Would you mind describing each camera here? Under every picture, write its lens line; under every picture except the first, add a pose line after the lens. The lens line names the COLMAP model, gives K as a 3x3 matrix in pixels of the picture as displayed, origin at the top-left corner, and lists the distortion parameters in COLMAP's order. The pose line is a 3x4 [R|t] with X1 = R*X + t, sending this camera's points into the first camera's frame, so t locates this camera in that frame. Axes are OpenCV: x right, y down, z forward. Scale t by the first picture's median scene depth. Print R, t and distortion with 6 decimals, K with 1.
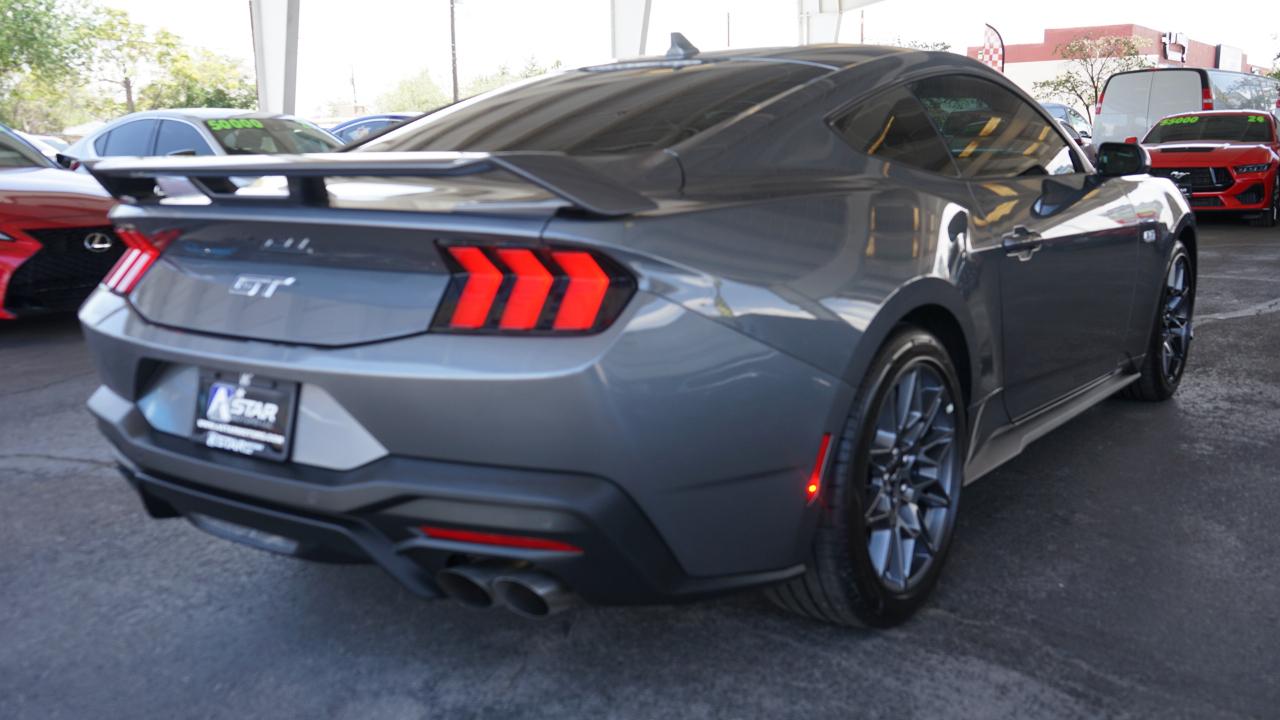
lens RADIAL K [[1202.4, 0, 640.5], [0, 1202.4, 363.9], [0, 0, 1]] dist [-0.005723, 0.000000]
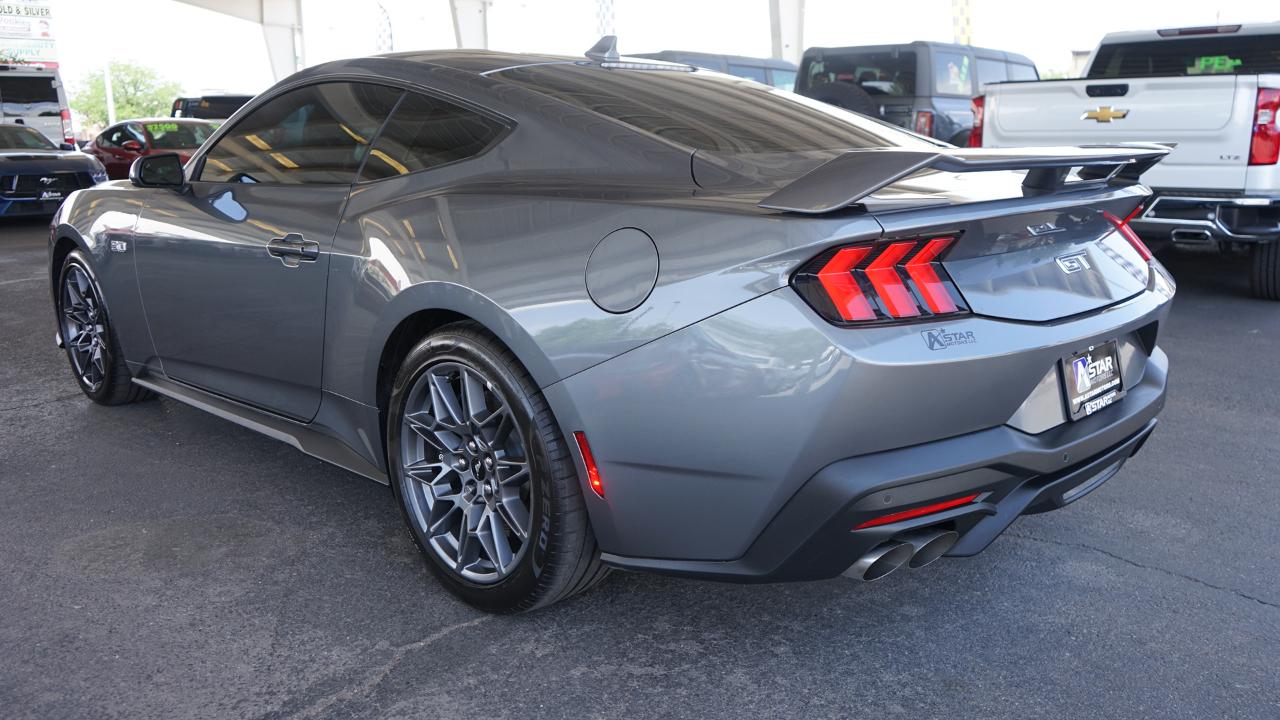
lens RADIAL K [[1028.9, 0, 644.4], [0, 1028.9, 351.7], [0, 0, 1]] dist [-0.011935, 0.014076]
pose [[0.128213, -0.191528, 0.973077, -1.281929], [0.188671, 0.967966, 0.165663, -0.213868], [-0.973635, 0.162352, 0.160242, 1.212876]]
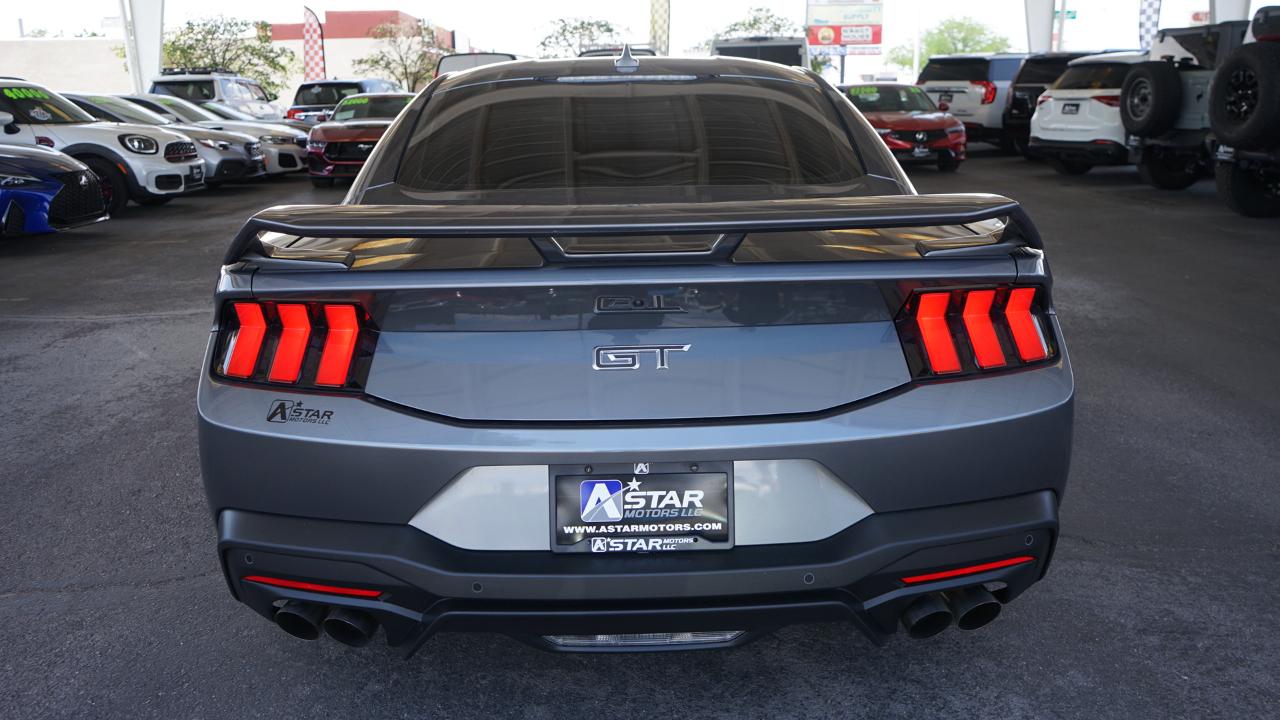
lens RADIAL K [[1028.9, 0, 646.1], [0, 1028.9, 363.0], [0, 0, 1]] dist [-0.011935, 0.014076]
pose [[0.785982, -0.148925, 0.600044, -0.728931], [0.110891, 0.988774, 0.100150, -0.128949], [-0.608223, -0.012177, 0.793673, 0.403235]]
